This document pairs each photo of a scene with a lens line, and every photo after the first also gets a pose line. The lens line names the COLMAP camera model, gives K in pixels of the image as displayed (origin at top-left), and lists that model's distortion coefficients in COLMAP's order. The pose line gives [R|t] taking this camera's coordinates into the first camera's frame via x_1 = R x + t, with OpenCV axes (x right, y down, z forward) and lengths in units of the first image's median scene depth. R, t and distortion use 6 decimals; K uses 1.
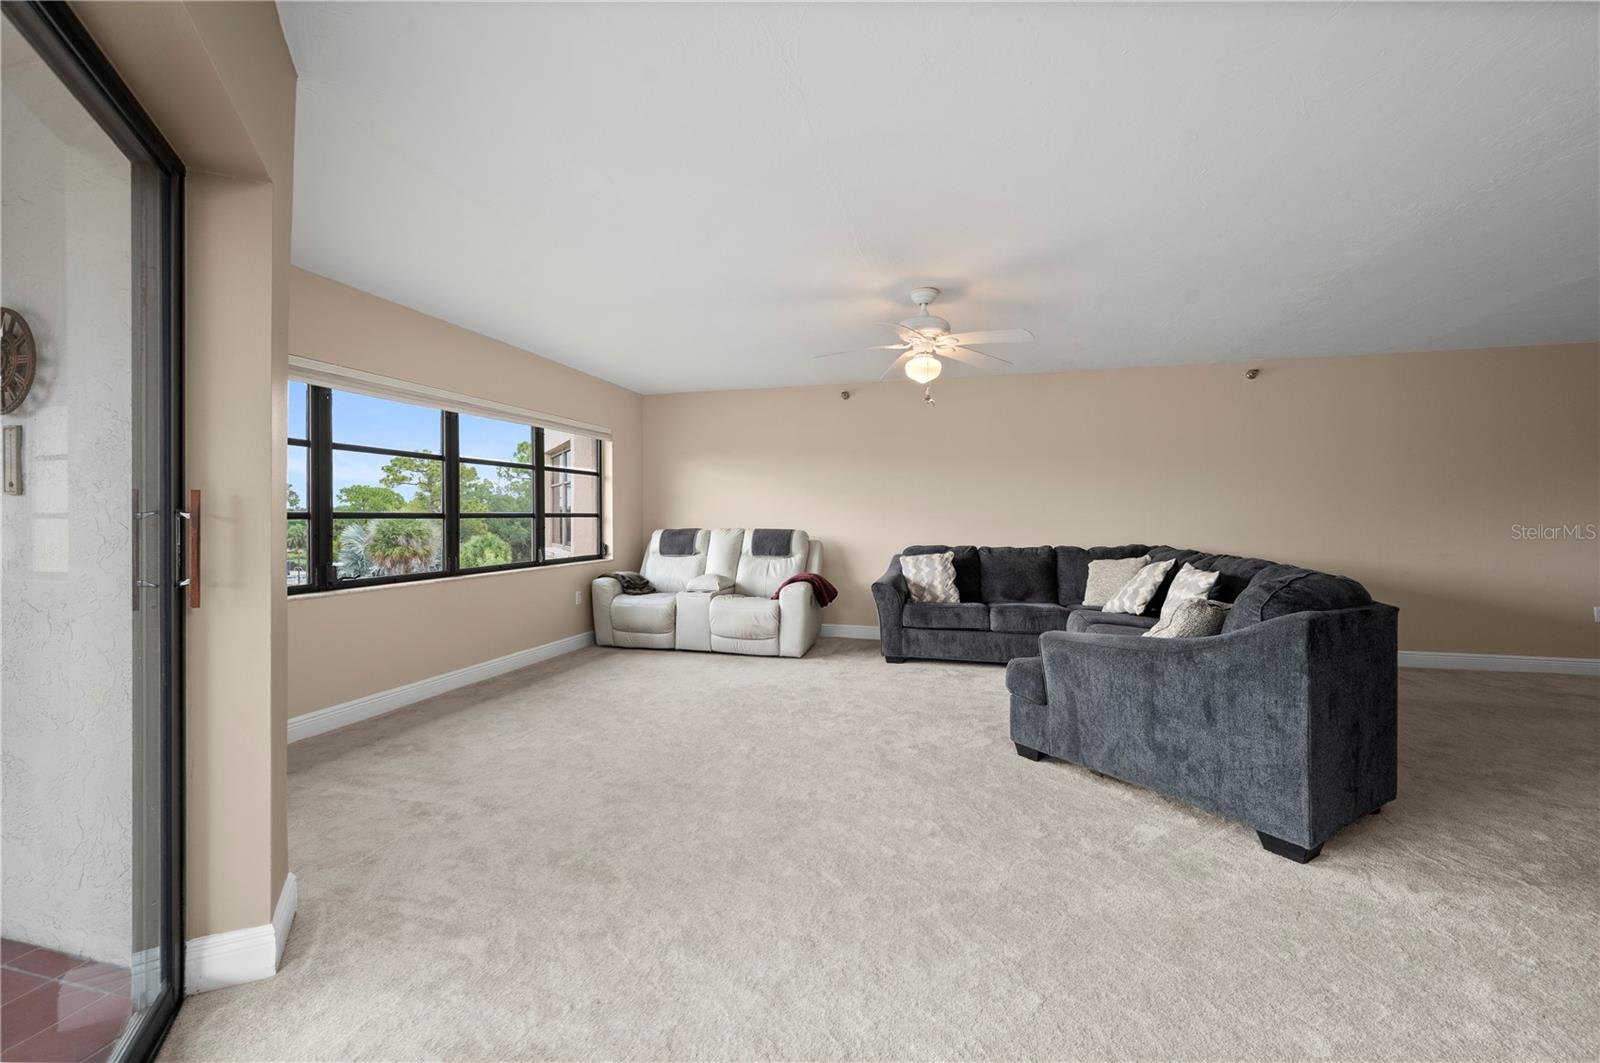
lens RADIAL K [[656.4, 0, 800.1], [0, 656.4, 520.8], [0, 0, 1]] dist [-0.003683, 0.000618]
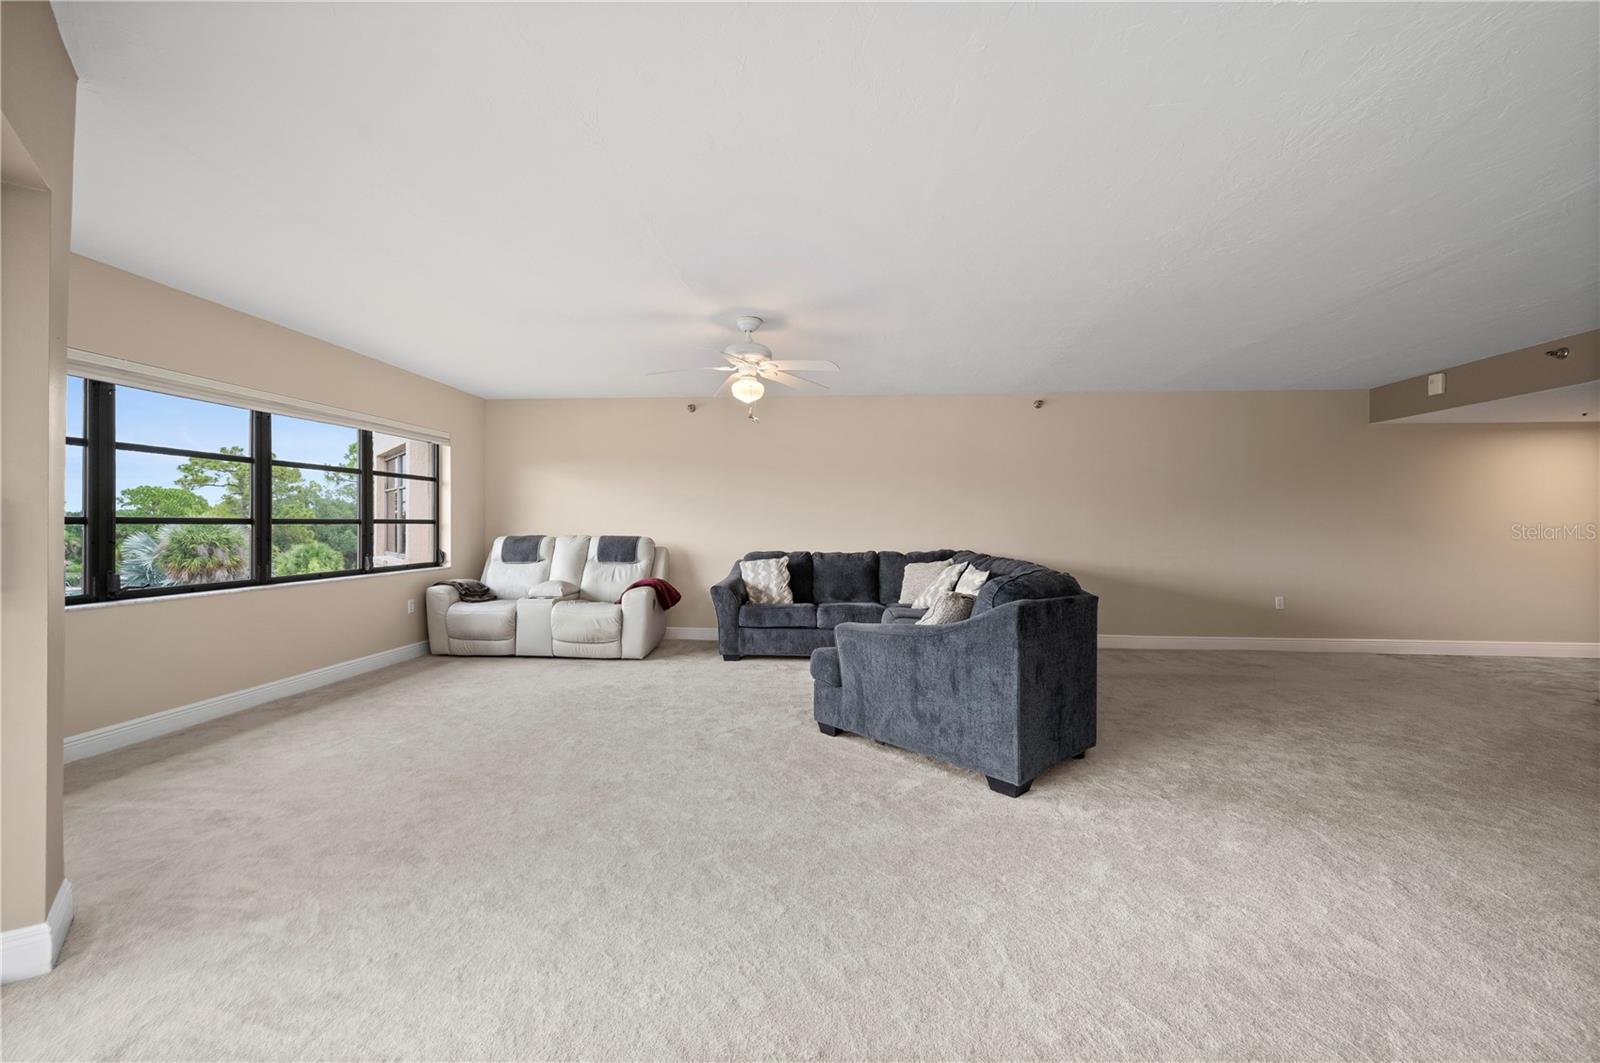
lens RADIAL K [[656.4, 0, 798.3], [0, 656.4, 524.4], [0, 0, 1]] dist [-0.003683, 0.000618]
pose [[0.981814, 0.004099, 0.189802, 0.085104], [-0.002714, 0.999968, -0.007555, 0.002843], [-0.189827, 0.006902, 0.981793, -0.132055]]
